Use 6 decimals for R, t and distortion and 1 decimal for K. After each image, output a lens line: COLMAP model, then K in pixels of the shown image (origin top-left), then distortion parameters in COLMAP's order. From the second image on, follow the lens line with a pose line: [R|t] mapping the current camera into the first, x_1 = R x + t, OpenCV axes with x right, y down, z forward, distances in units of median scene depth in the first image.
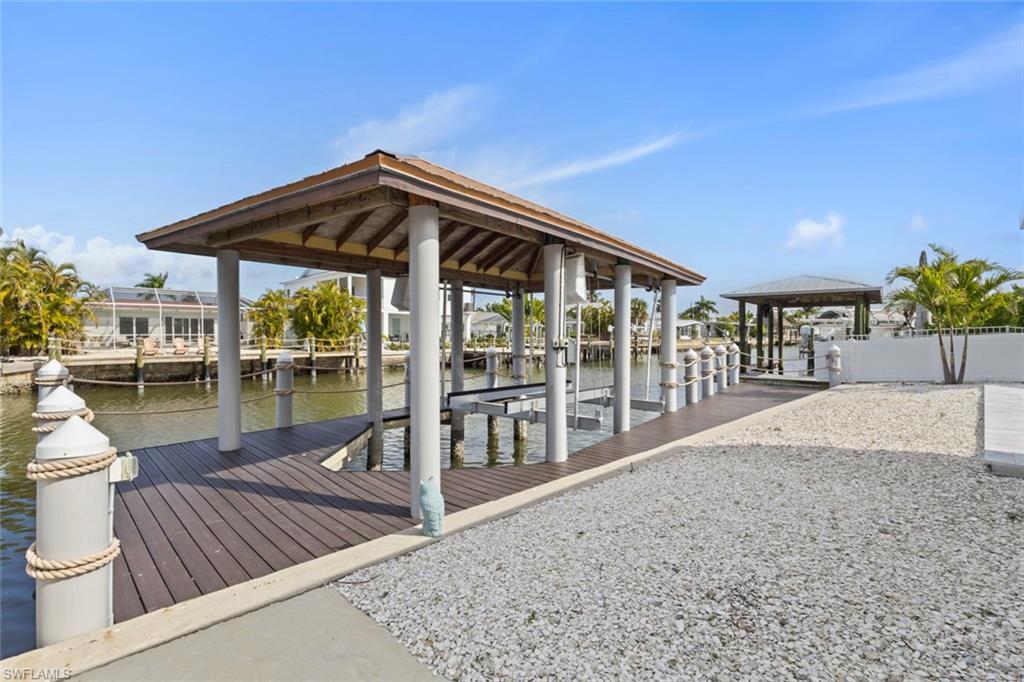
lens RADIAL K [[474.9, 0, 515.7], [0, 474.9, 341.0], [0, 0, 1]] dist [0.001487, 0.000699]
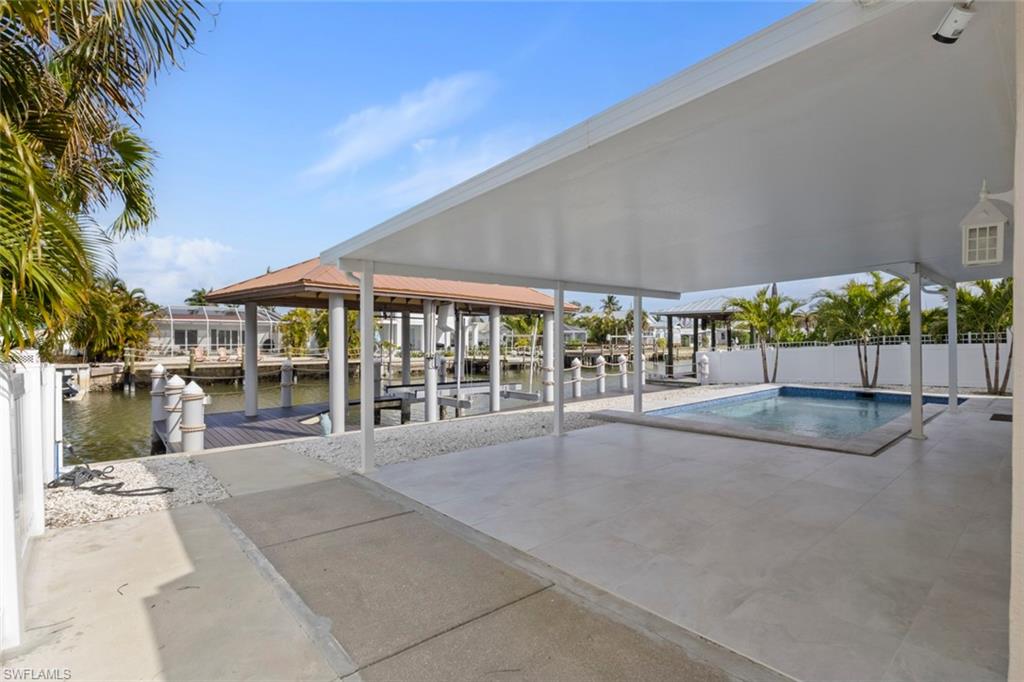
lens RADIAL K [[474.9, 0, 508.5], [0, 474.9, 342.2], [0, 0, 1]] dist [0.001487, 0.000699]
pose [[0.997351, -0.000983, -0.072727, 0.114460], [0.000050, 0.999918, -0.012822, -0.004742], [0.072733, 0.012785, 0.997269, -0.165119]]
